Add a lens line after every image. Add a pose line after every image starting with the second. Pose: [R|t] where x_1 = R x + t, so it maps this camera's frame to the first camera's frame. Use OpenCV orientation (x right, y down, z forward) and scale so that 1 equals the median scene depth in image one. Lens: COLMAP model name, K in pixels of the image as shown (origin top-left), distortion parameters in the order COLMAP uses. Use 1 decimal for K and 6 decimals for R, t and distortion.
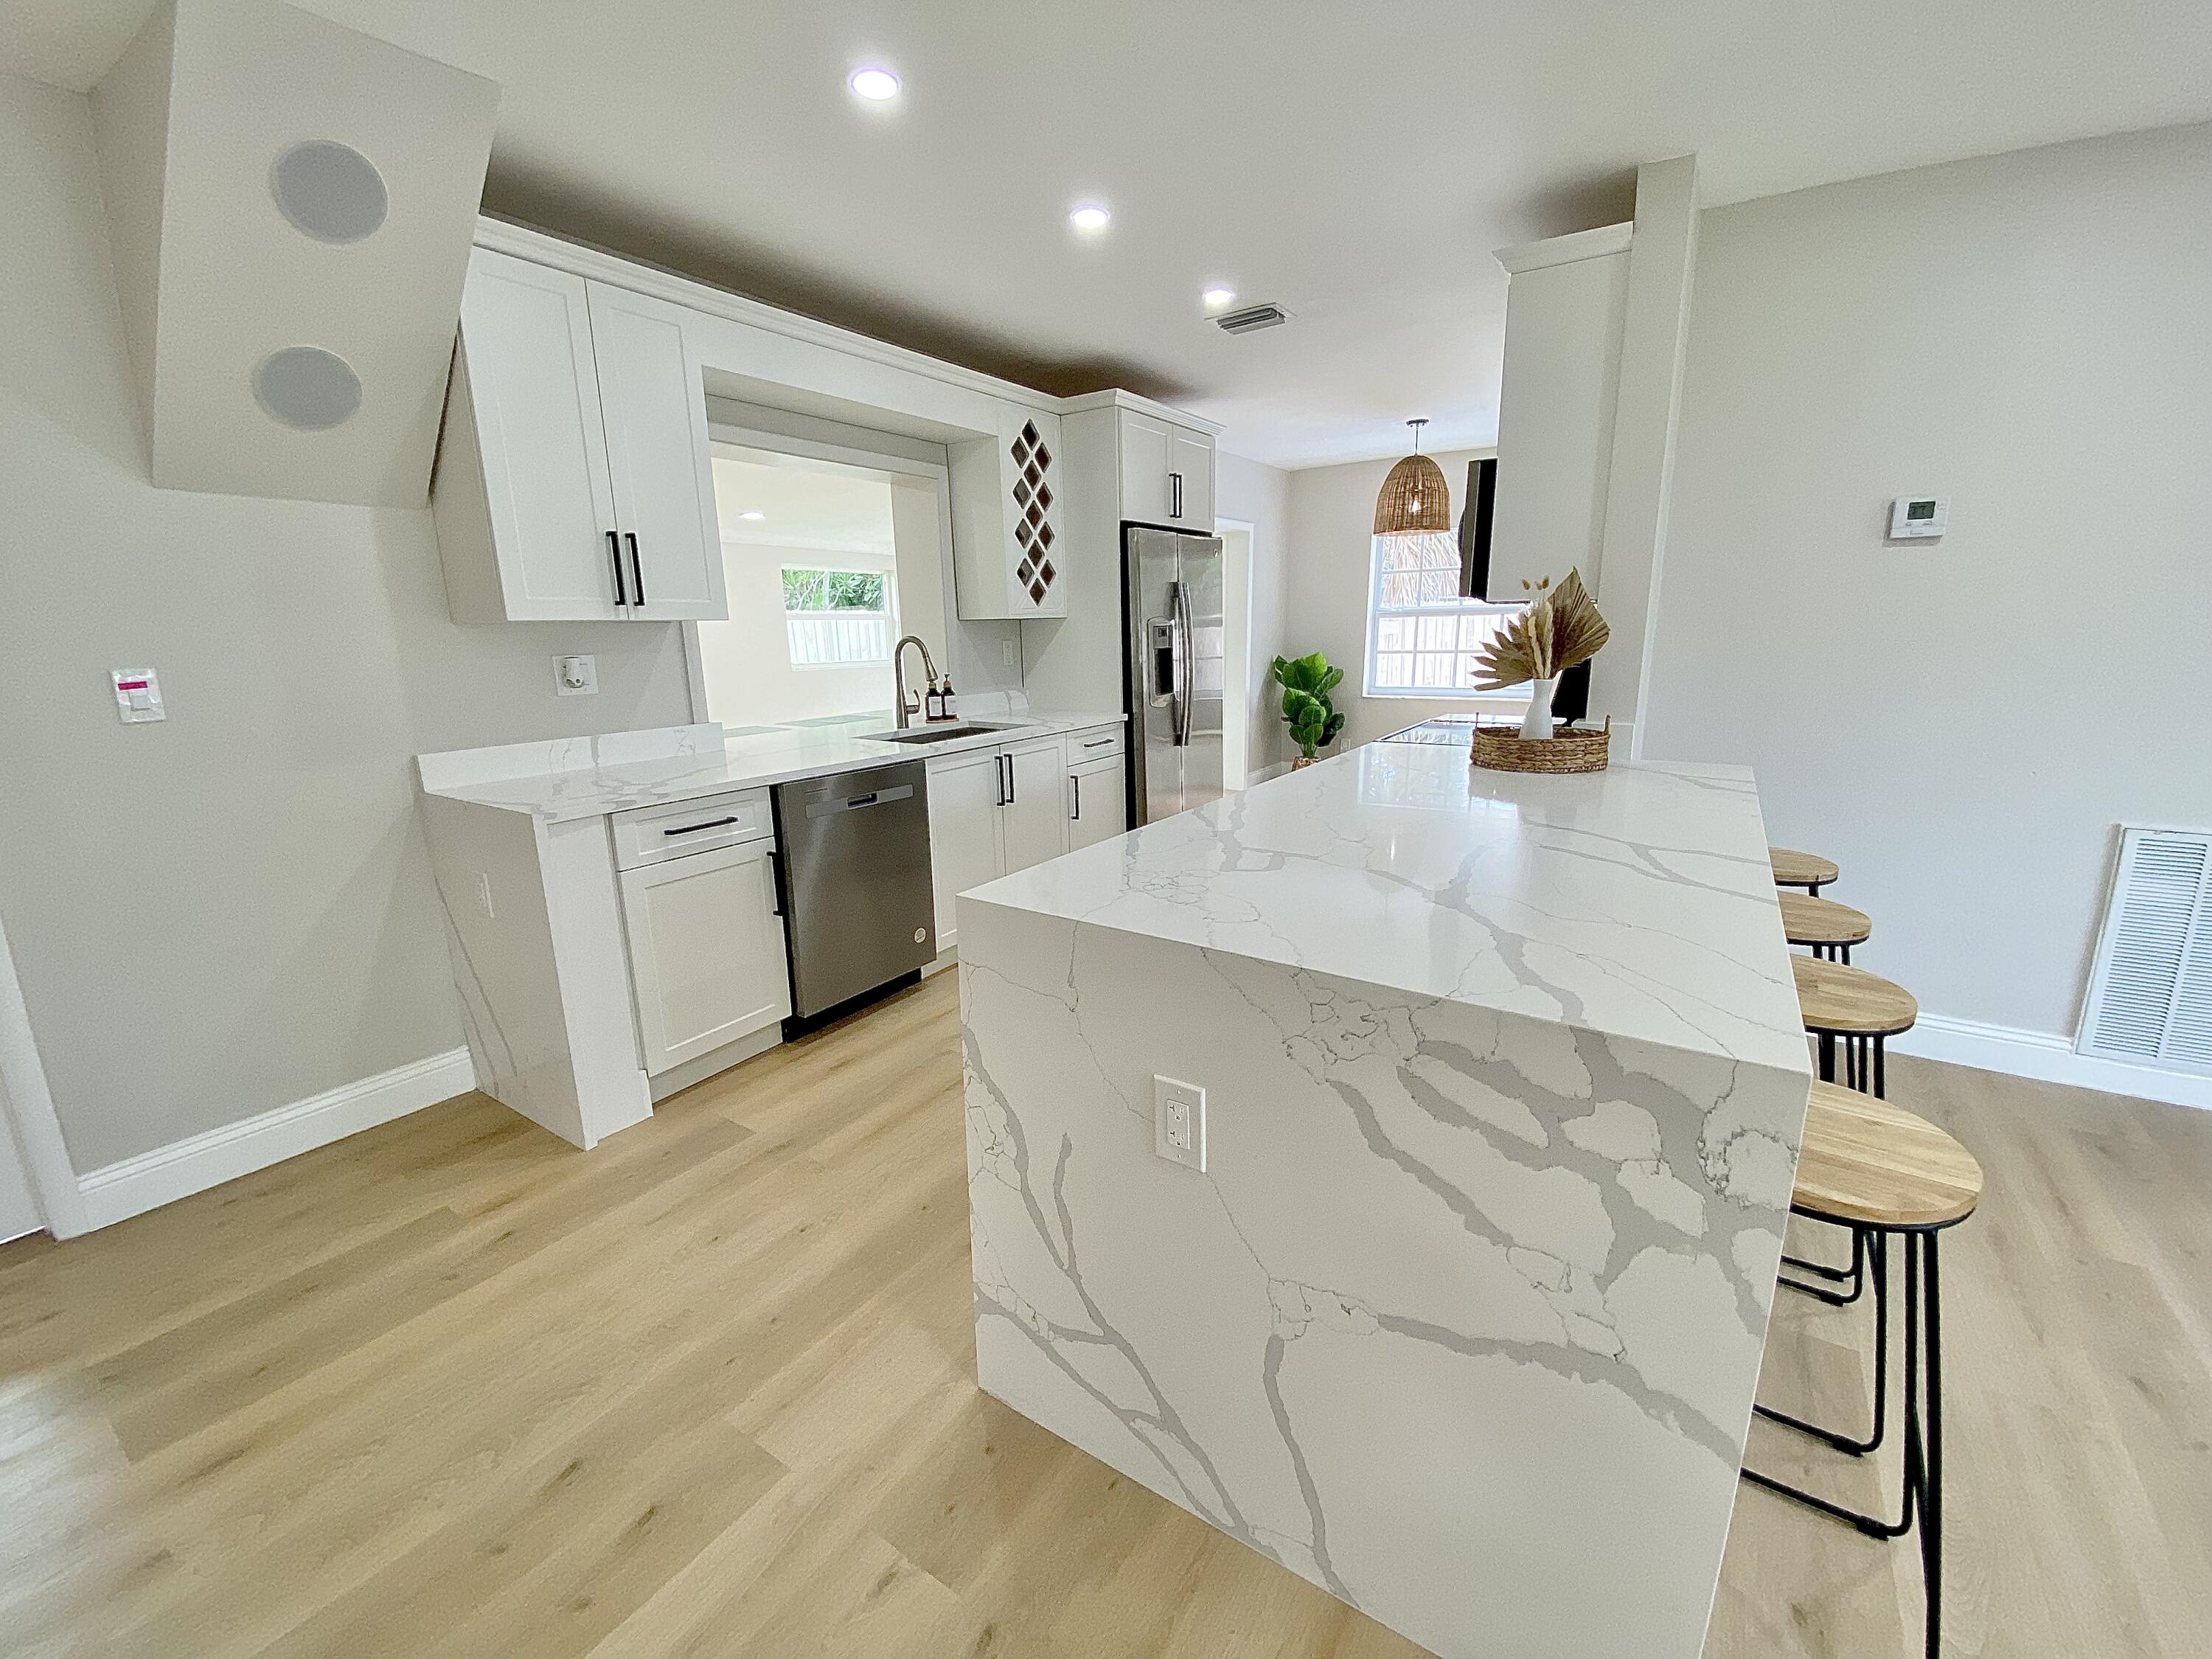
lens RADIAL K [[892.4, 0, 1112.4], [0, 892.4, 841.2], [0, 0, 1]] dist [0.016892, -0.021030]
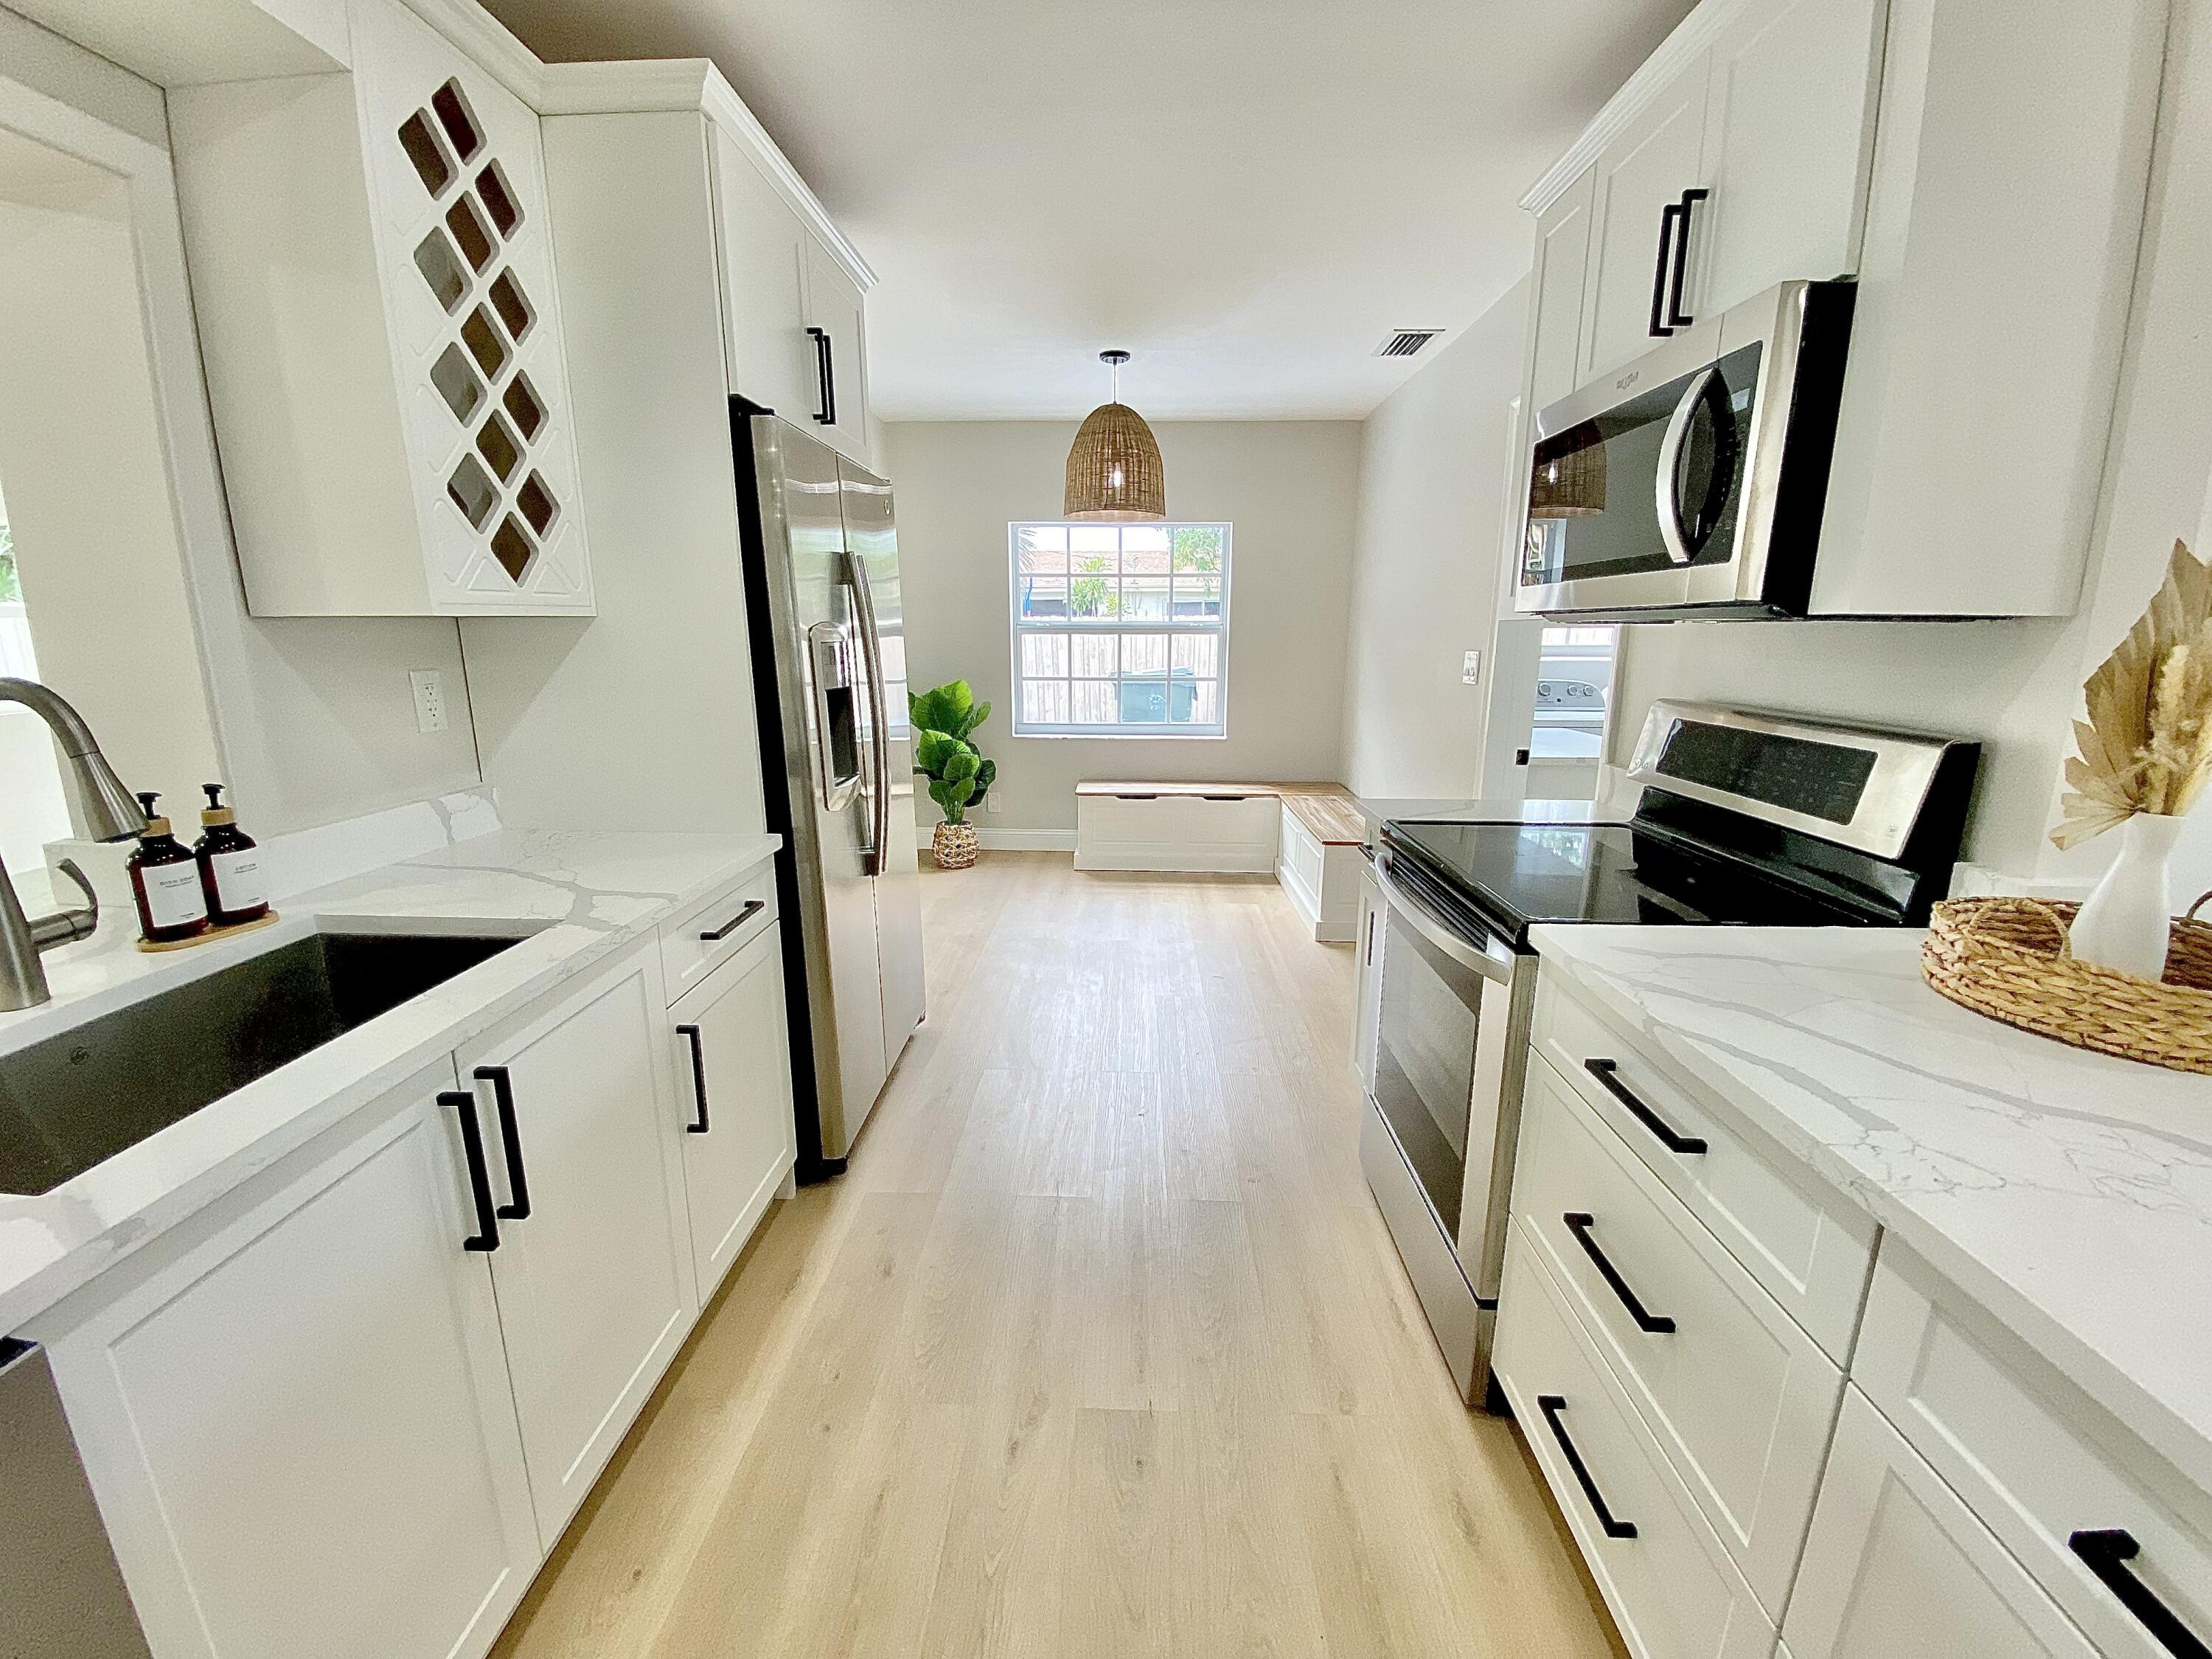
lens RADIAL K [[845.5, 0, 1089.8], [0, 845.5, 830.1], [0, 0, 1]] dist [0.000946, -0.014297]
pose [[0.847773, -0.099496, 0.520942, -0.076822], [0.108813, 0.993980, 0.012762, -0.140587], [-0.519076, 0.045866, 0.853496, 0.586628]]
